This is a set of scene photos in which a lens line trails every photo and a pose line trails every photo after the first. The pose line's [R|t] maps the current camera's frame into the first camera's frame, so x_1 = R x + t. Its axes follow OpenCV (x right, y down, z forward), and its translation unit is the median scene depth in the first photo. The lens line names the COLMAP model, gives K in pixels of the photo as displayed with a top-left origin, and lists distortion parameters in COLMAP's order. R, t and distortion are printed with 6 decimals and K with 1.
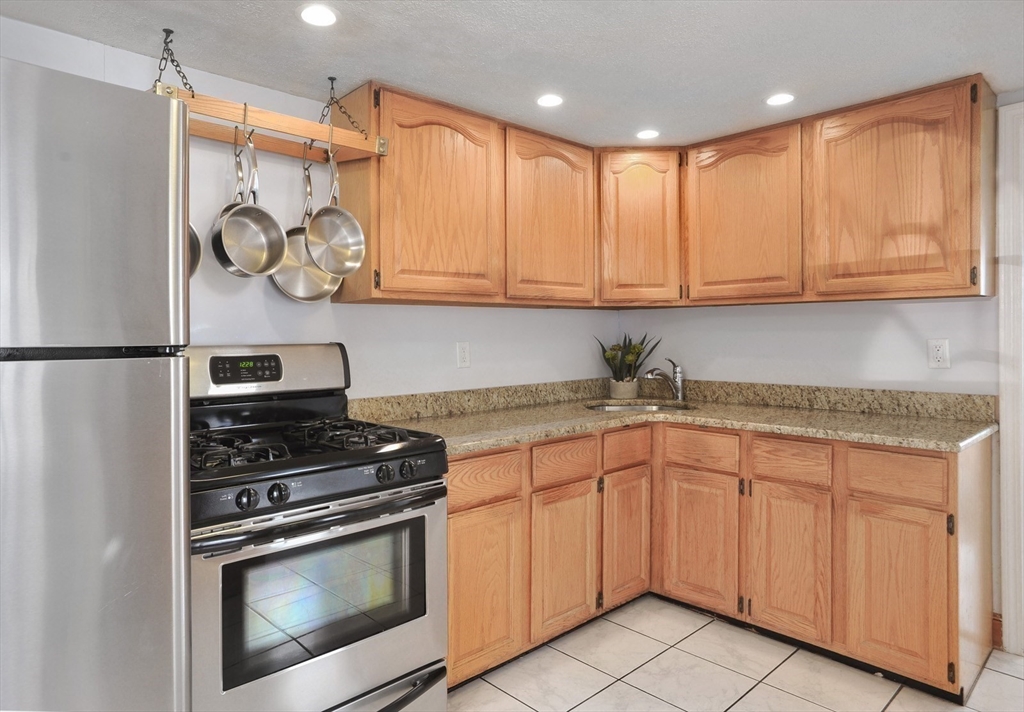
lens RADIAL K [[654.5, 0, 512.4], [0, 654.5, 330.7], [0, 0, 1]] dist [-0.036611, 0.030992]
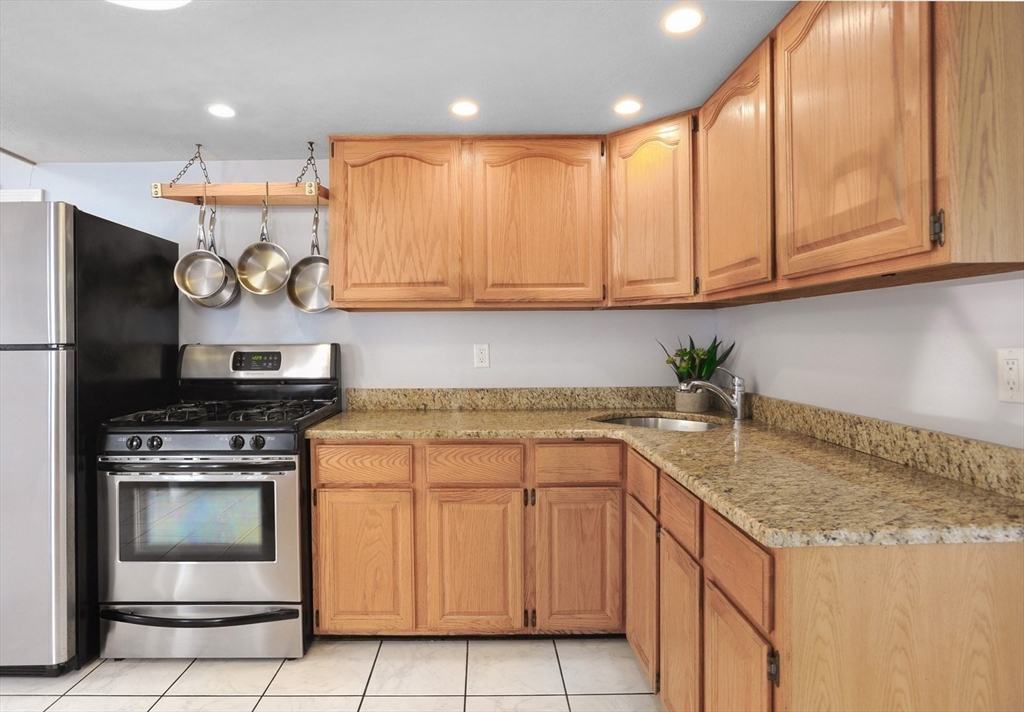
lens RADIAL K [[578.1, 0, 516.6], [0, 578.1, 330.8], [0, 0, 1]] dist [-0.060905, 0.035423]
pose [[0.720094, -0.005348, -0.693856, 0.708424], [0.003171, 0.999985, -0.004417, -0.000353], [0.693870, 0.000980, 0.720100, 0.393491]]
